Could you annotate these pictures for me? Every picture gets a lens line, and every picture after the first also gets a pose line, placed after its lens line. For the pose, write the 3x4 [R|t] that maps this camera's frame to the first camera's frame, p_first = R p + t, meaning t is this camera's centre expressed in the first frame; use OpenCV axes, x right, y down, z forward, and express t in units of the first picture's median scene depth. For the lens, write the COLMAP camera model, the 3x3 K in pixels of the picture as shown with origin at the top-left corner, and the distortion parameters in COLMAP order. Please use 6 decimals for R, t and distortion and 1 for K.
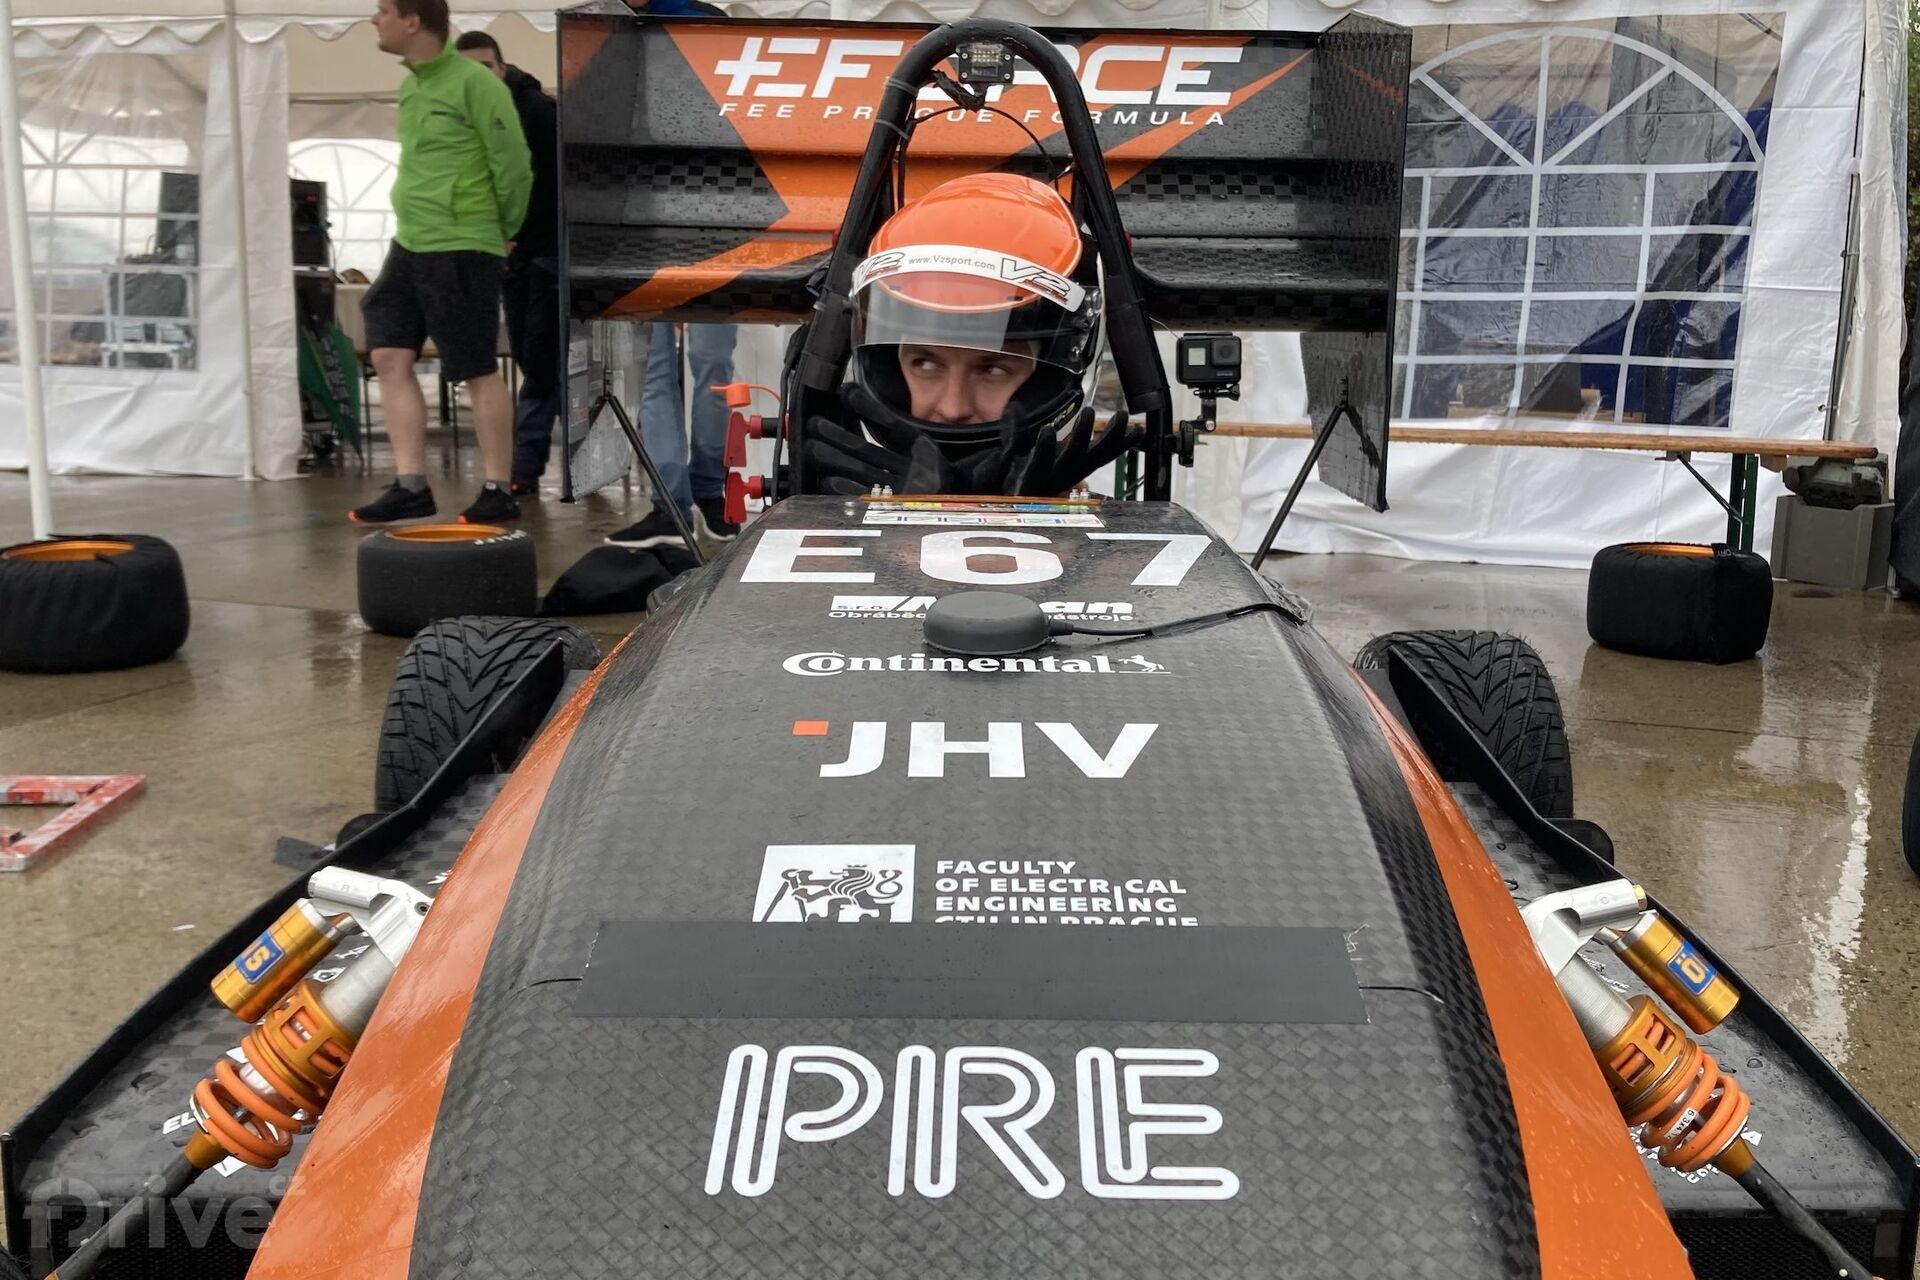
lens RADIAL K [[1836.9, 0, 979.7], [0, 1836.9, 600.7], [0, 0, 1]] dist [0.061877, 0.000000]
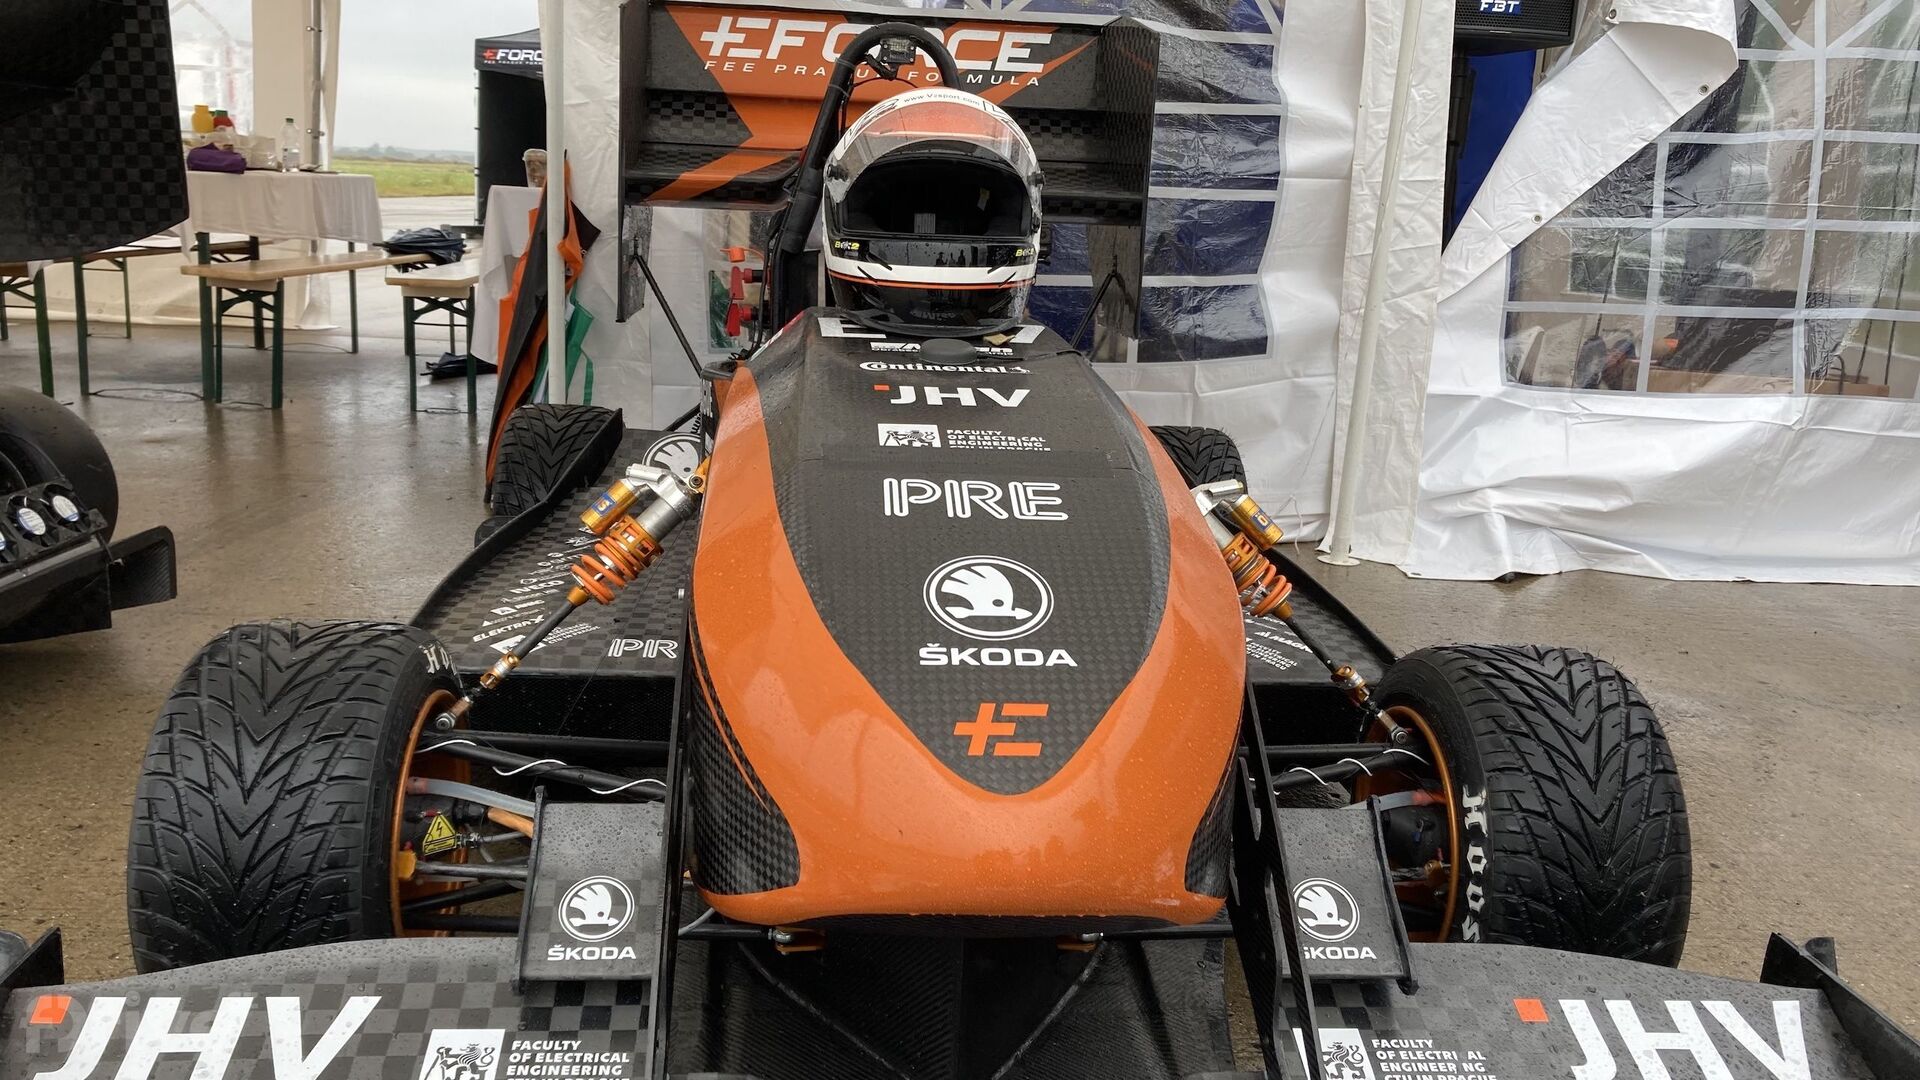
lens RADIAL K [[1552.9, 0, 924.4], [0, 1552.9, 520.7], [0, 0, 1]] dist [0.052346, -0.067975]
pose [[0.997127, 0.009751, 0.075117, -0.154358], [-0.013043, 0.998970, 0.043468, 0.127681], [-0.074616, -0.044323, 0.996227, -0.811213]]
